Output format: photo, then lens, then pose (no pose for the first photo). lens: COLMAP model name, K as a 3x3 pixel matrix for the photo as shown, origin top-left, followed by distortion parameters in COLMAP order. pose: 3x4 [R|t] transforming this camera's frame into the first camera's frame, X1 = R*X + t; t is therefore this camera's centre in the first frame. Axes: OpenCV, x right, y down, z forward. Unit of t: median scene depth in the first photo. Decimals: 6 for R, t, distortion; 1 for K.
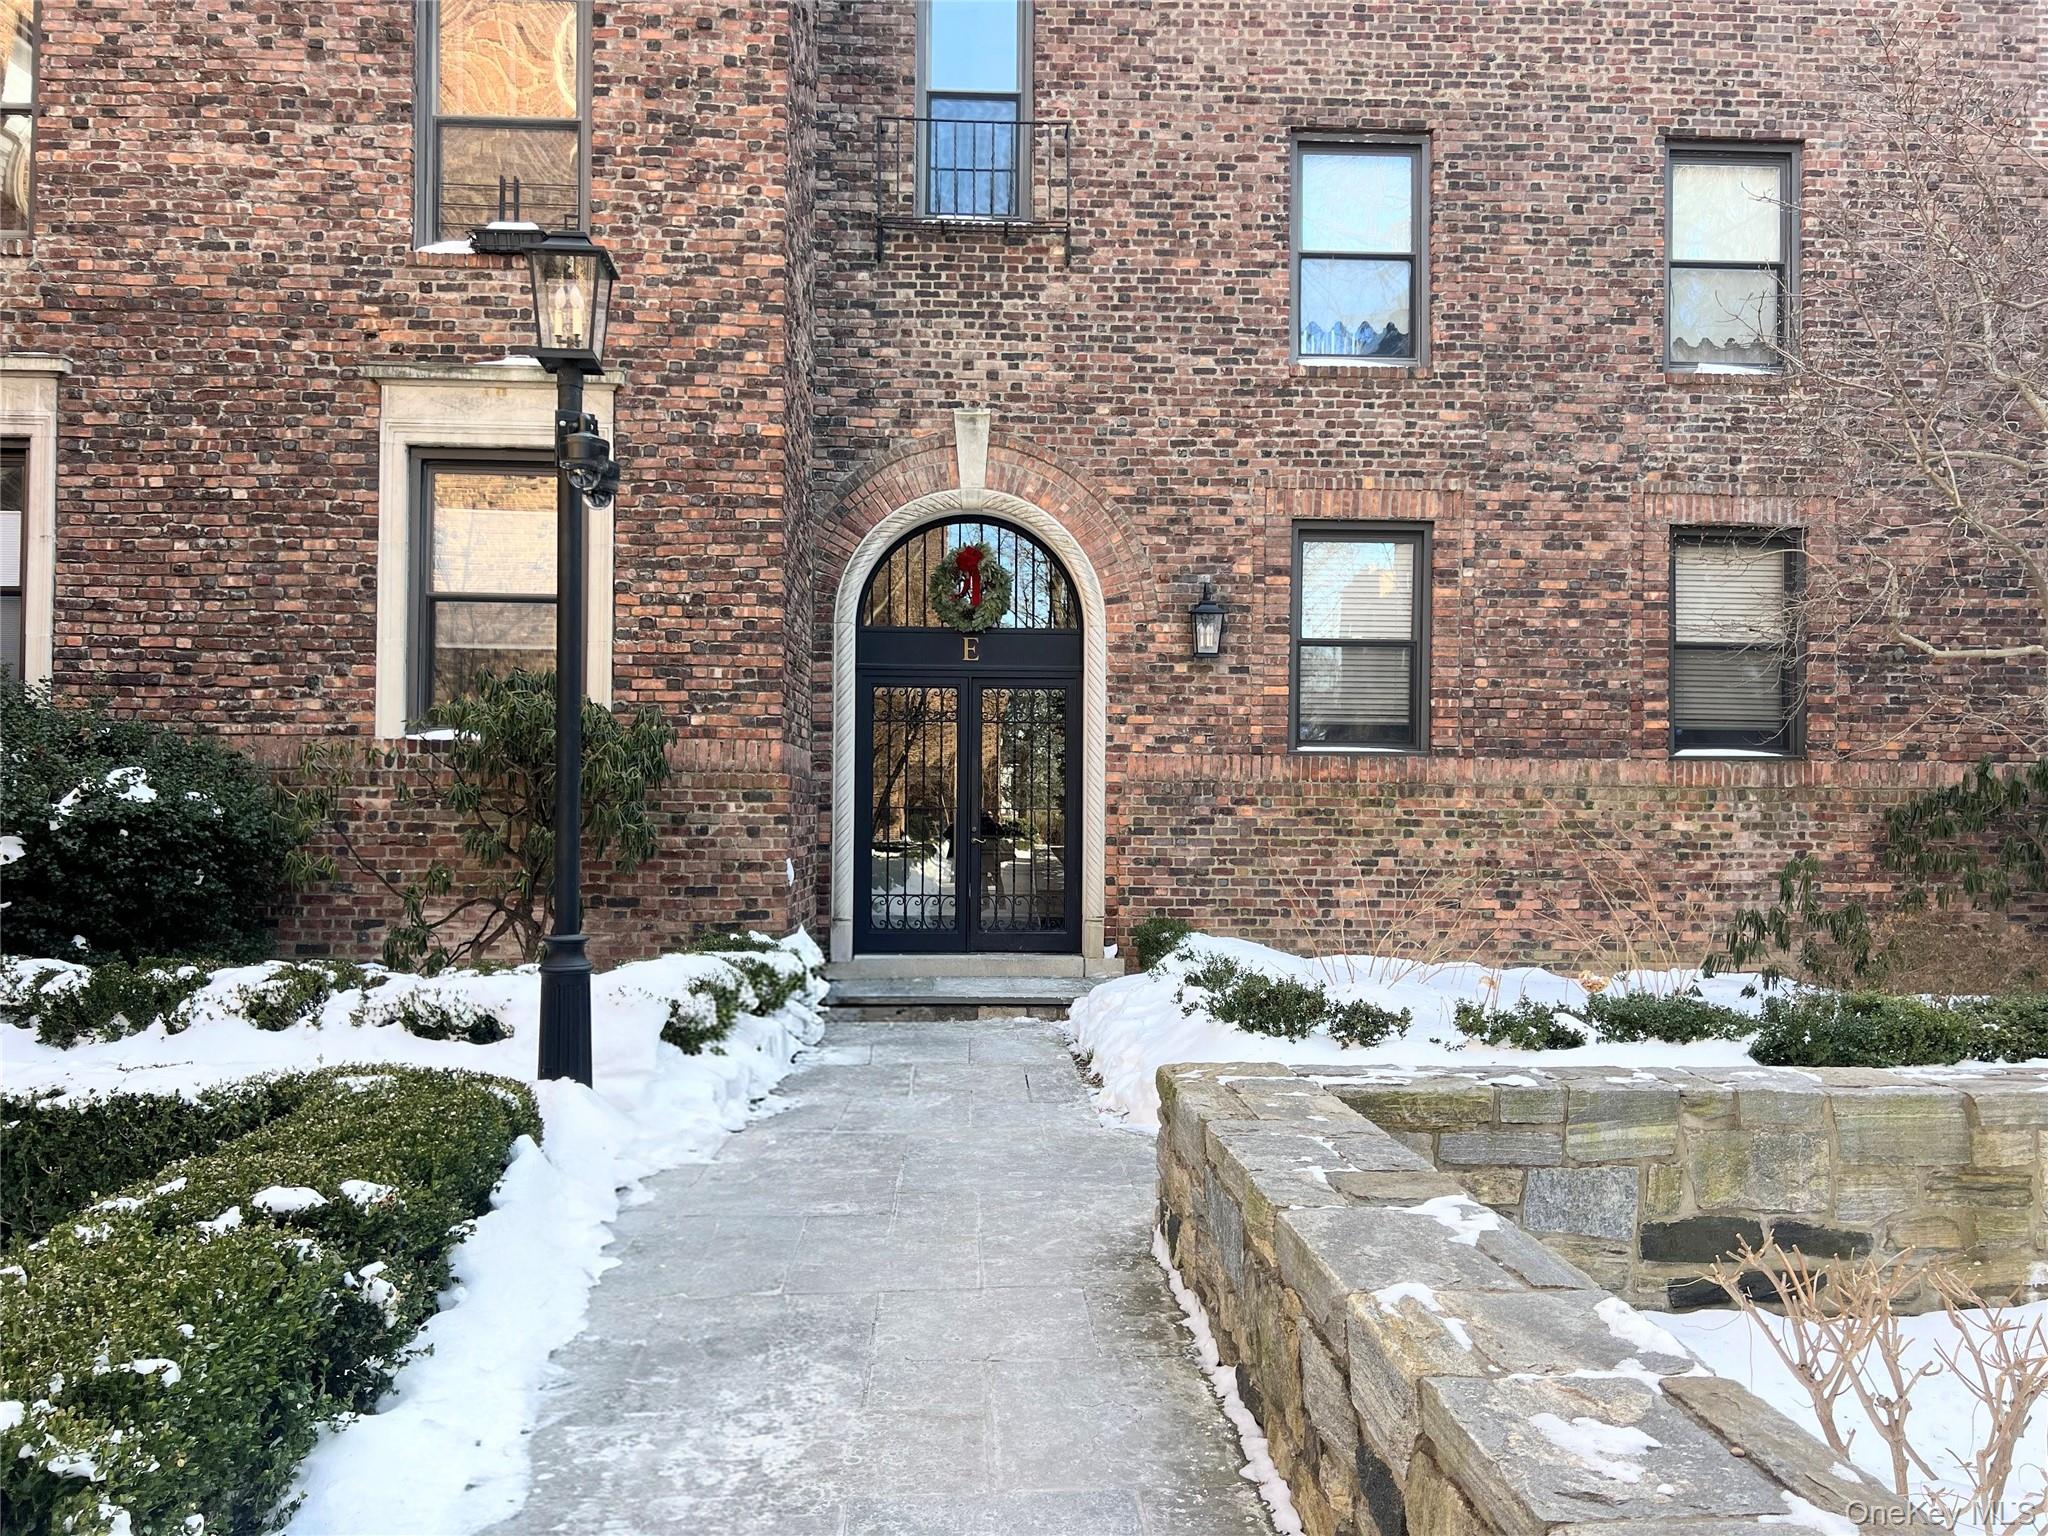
lens RADIAL K [[1529.6, 0, 1014.6], [0, 1529.6, 766.7], [0, 0, 1]] dist [0.120308, -0.149925]
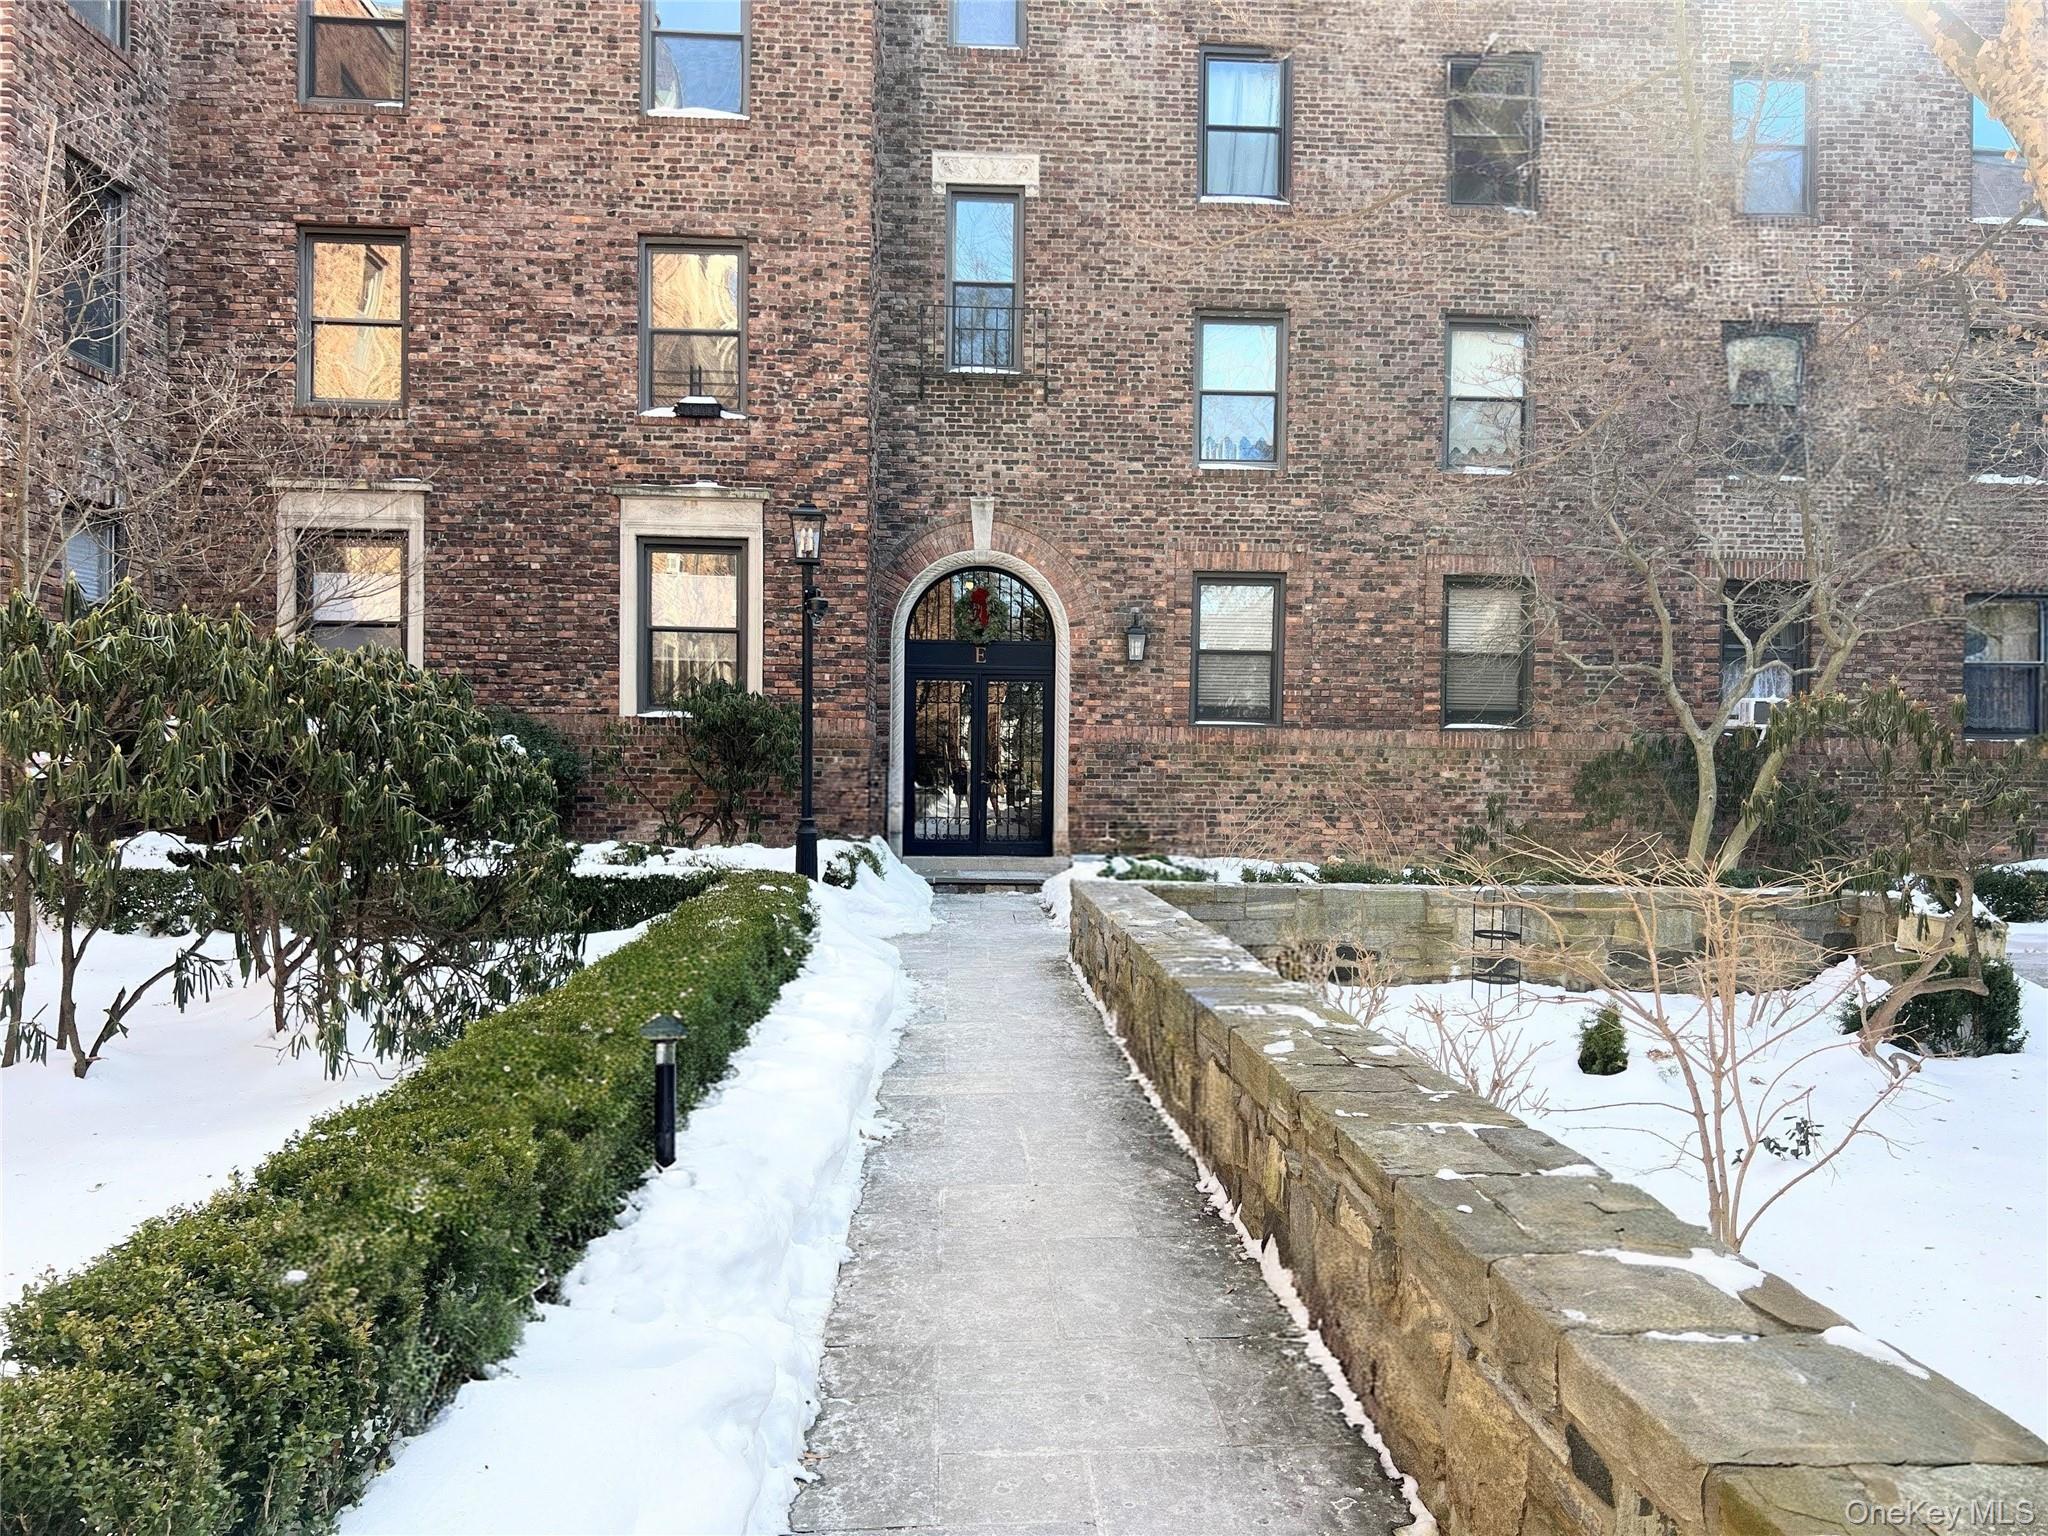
lens RADIAL K [[1529.6, 0, 1014.6], [0, 1529.6, 766.7], [0, 0, 1]] dist [0.120308, -0.149925]
pose [[0.999986, 0.005197, 0.000657, 0.004686], [-0.005216, 0.999468, 0.032193, -0.016032], [-0.000489, -0.032196, 0.999481, -0.521458]]
